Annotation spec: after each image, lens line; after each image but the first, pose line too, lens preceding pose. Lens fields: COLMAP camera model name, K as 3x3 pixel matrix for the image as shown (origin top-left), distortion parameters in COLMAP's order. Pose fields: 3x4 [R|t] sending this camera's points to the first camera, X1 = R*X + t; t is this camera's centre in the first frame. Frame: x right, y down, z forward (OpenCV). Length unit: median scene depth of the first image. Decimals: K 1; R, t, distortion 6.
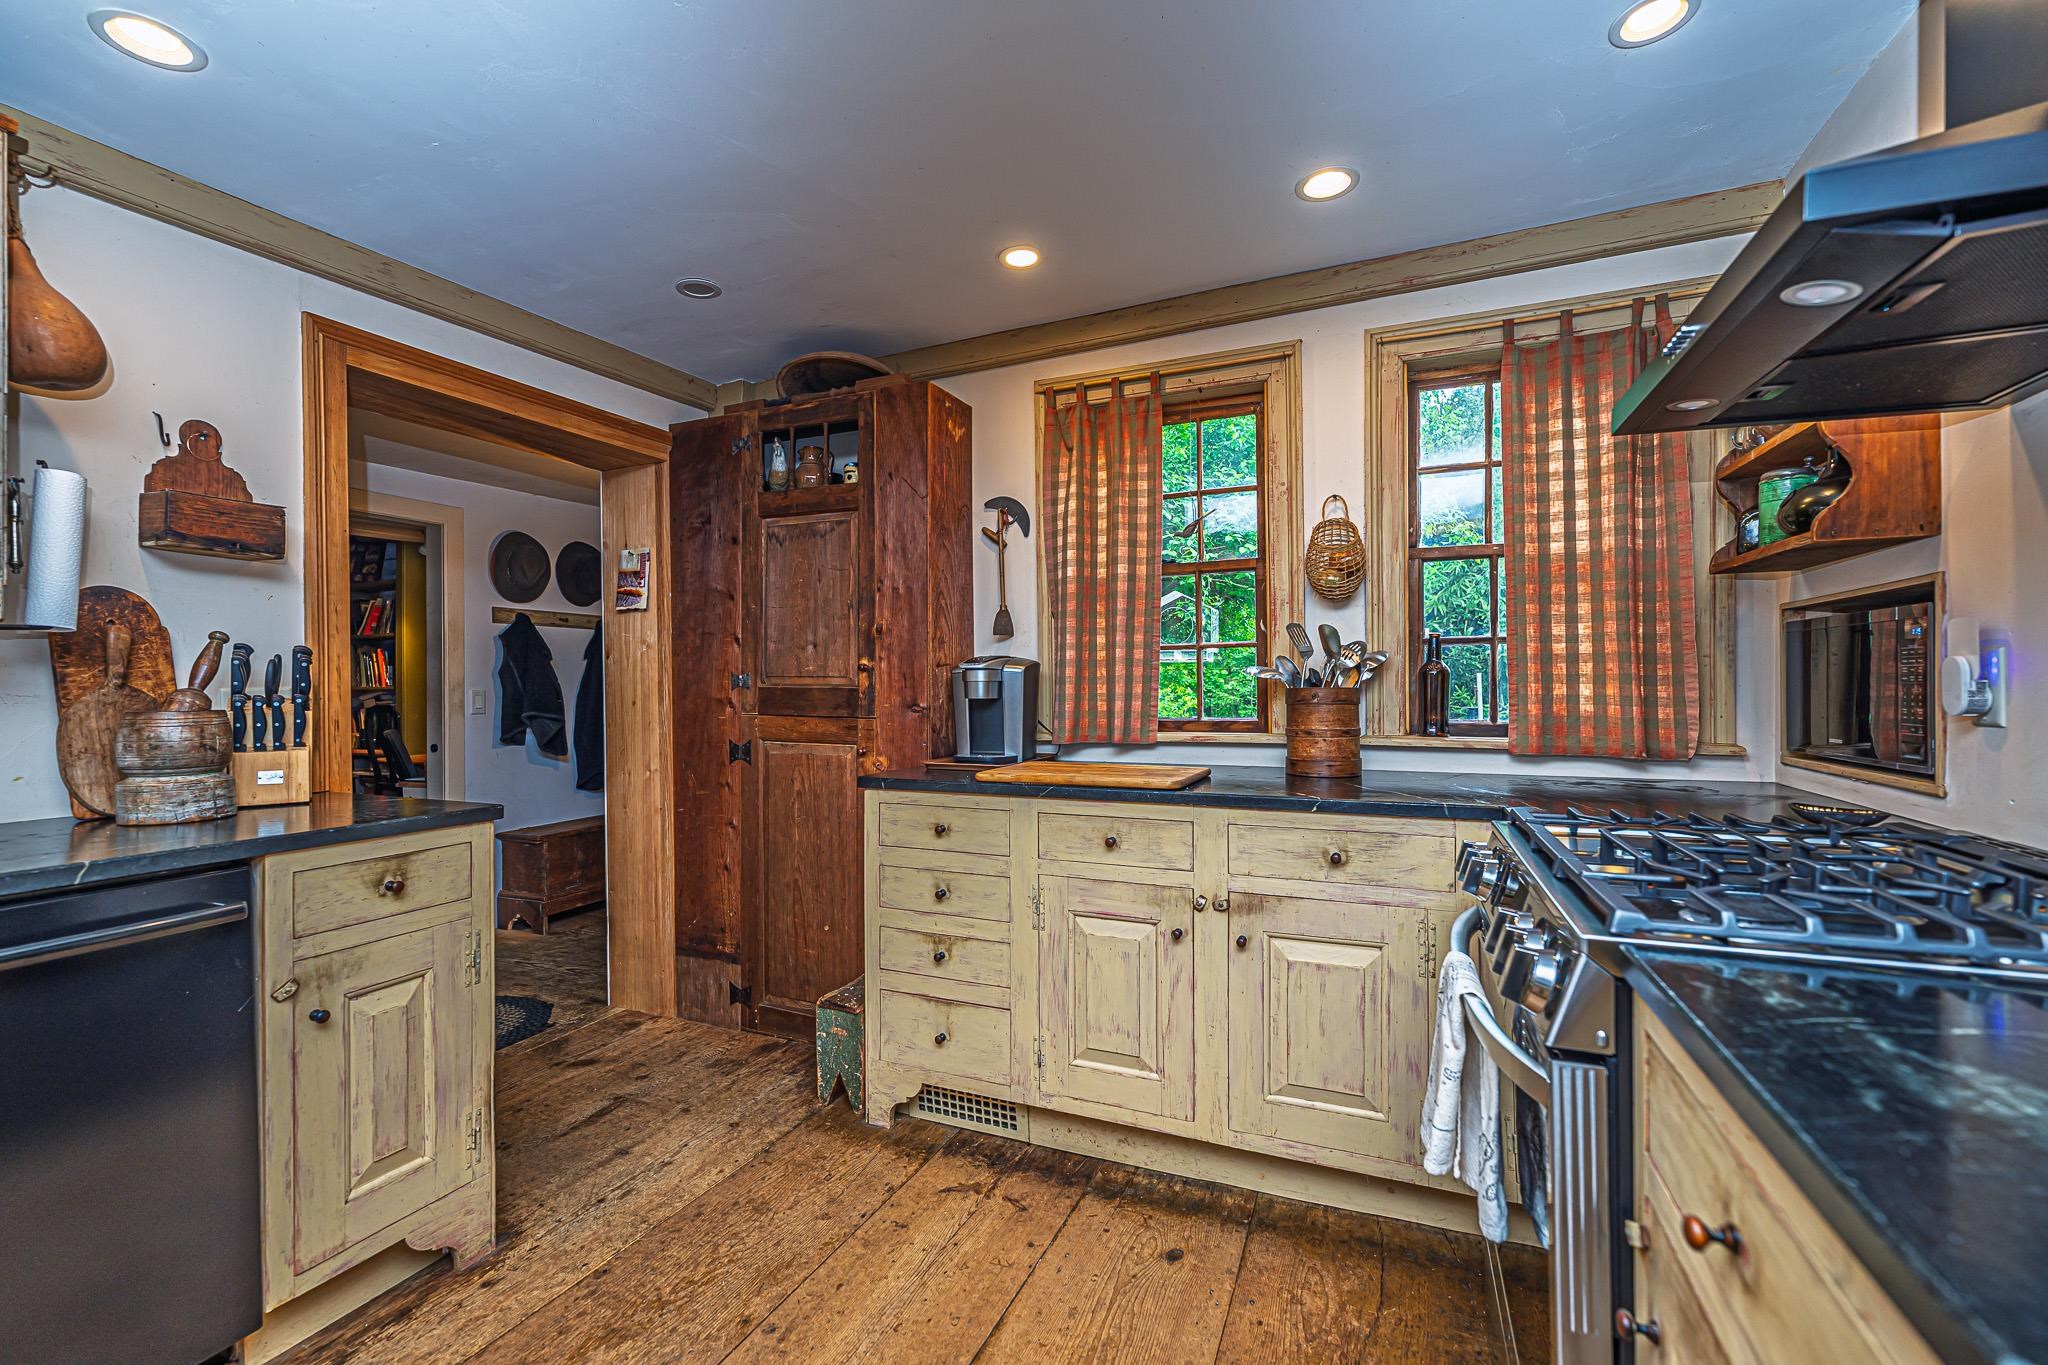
lens RADIAL K [[868.6, 0, 1021.1], [0, 868.6, 685.2], [0, 0, 1]] dist [-0.000513, -0.000860]
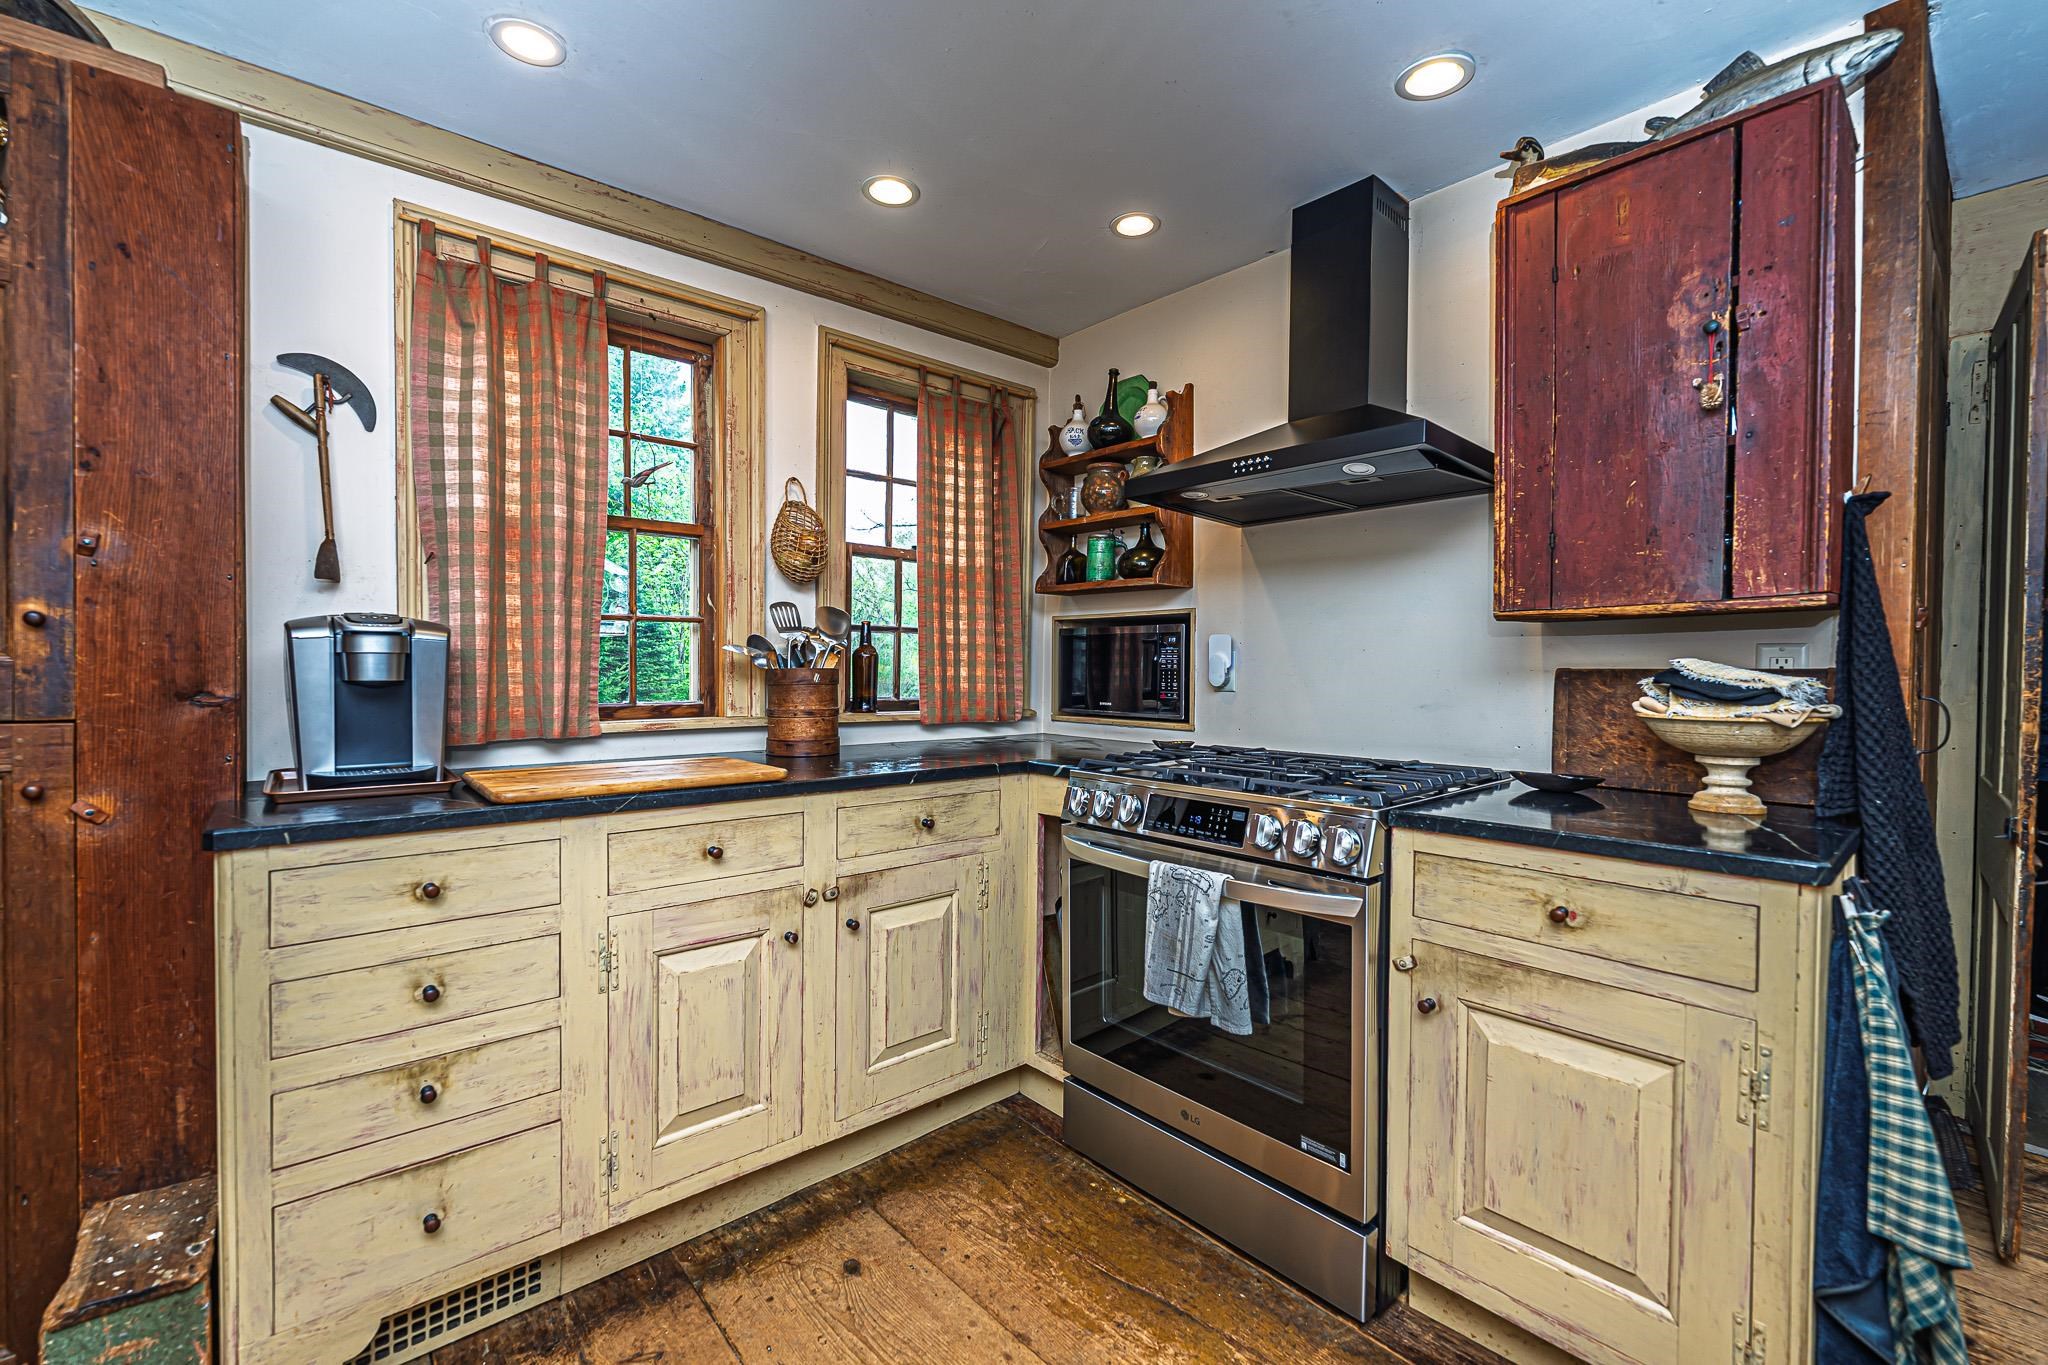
lens RADIAL K [[868.6, 0, 1030.0], [0, 868.6, 686.3], [0, 0, 1]] dist [-0.000513, -0.000860]
pose [[0.414513, -0.009591, 0.909993, -0.491695], [-0.008469, 0.999861, 0.014396, 0.007321], [-0.910004, -0.013674, 0.414374, 0.362476]]
